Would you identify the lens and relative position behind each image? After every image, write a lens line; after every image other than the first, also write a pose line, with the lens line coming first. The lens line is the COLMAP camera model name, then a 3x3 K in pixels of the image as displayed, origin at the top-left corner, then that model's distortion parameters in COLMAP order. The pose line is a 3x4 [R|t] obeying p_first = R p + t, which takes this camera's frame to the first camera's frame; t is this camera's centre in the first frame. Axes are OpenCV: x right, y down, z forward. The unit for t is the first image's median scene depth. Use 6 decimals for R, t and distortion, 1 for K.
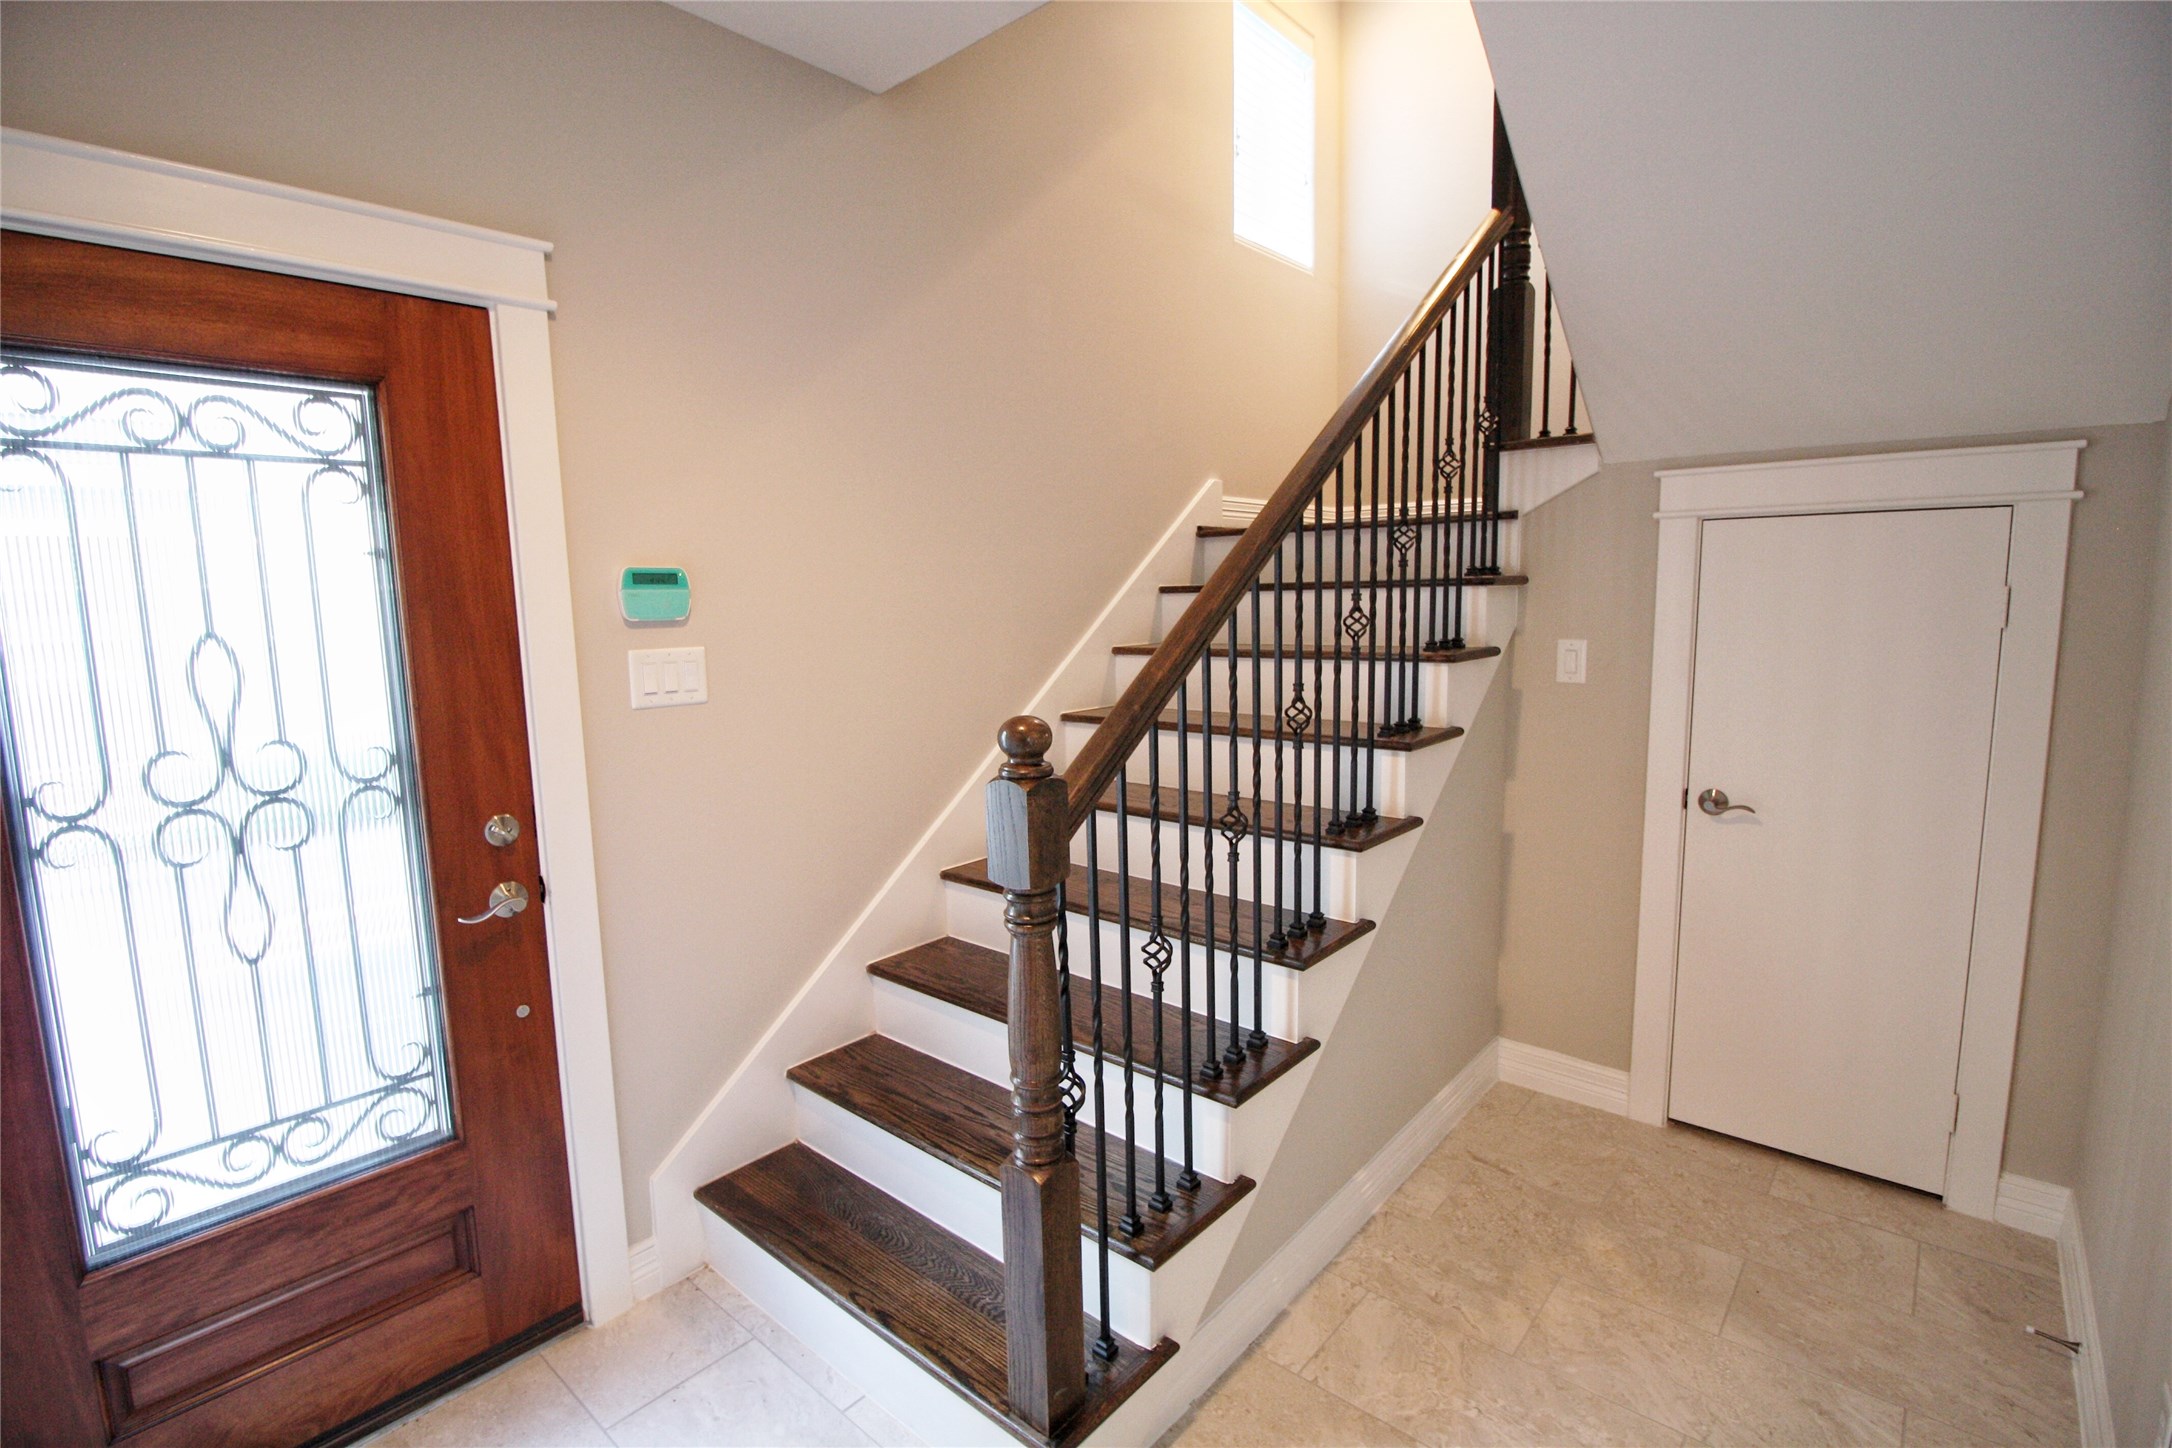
lens RADIAL K [[1019.5, 0, 1070.8], [0, 1019.5, 723.0], [0, 0, 1]] dist [-0.022414, -0.001567]
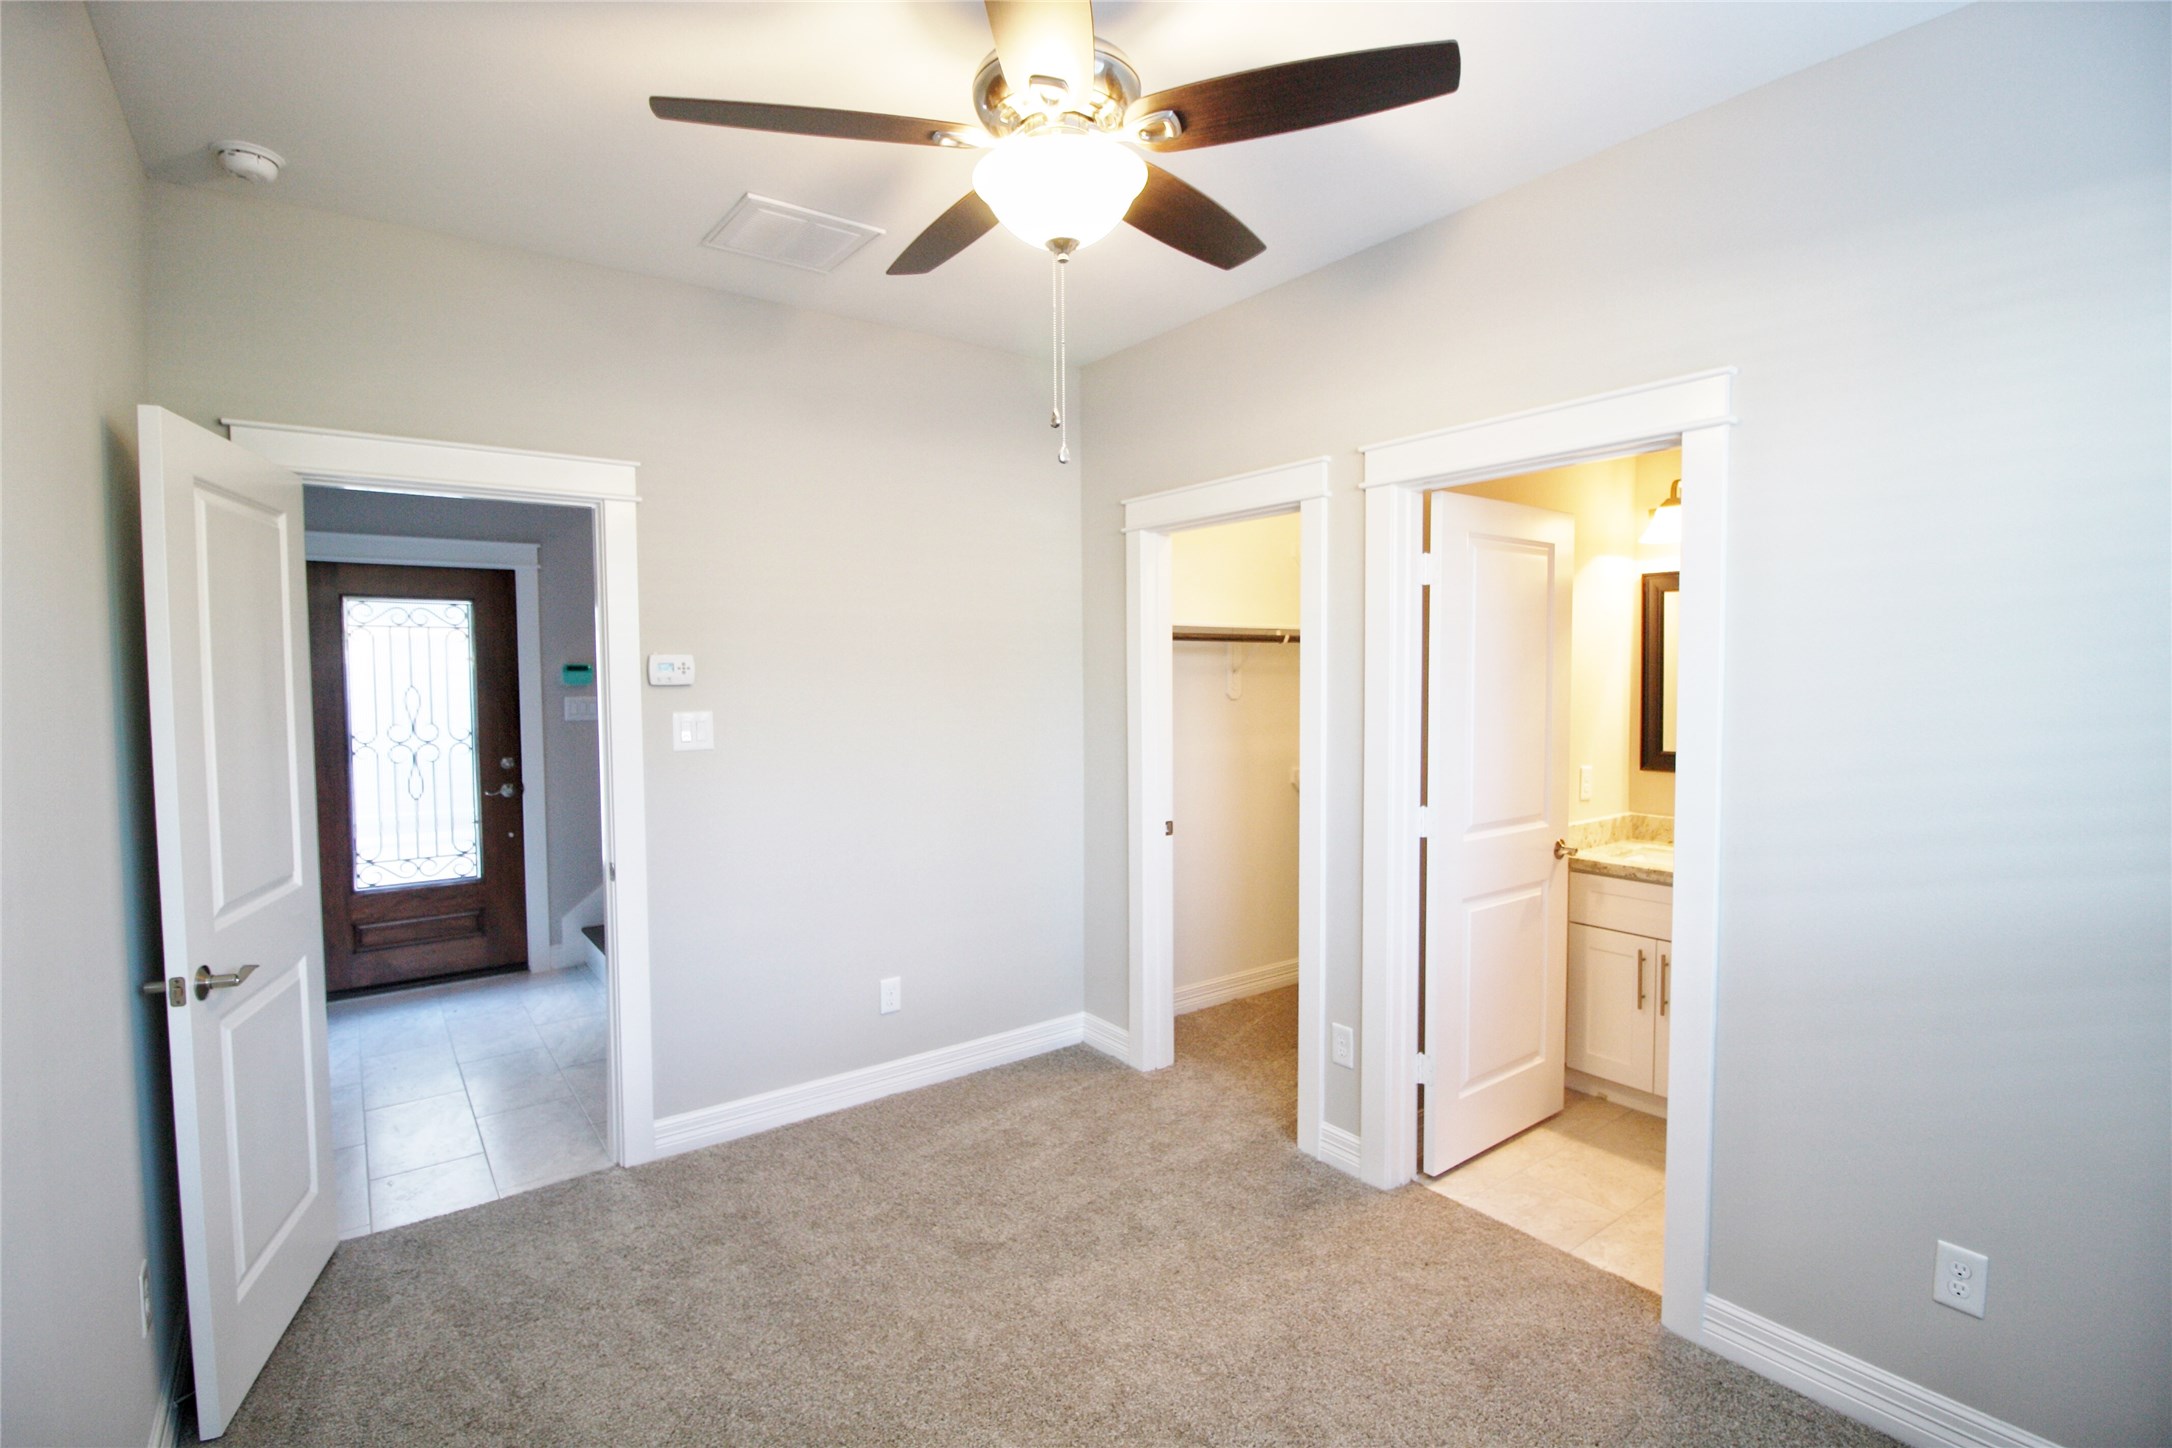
lens RADIAL K [[1019.5, 0, 1087.6], [0, 1019.5, 722.2], [0, 0, 1]] dist [-0.022414, -0.001567]
pose [[0.984613, 0.033633, -0.171481, 1.440345], [-0.045821, 0.996658, -0.067619, 0.114571], [0.168634, 0.074436, 0.982864, -1.409587]]
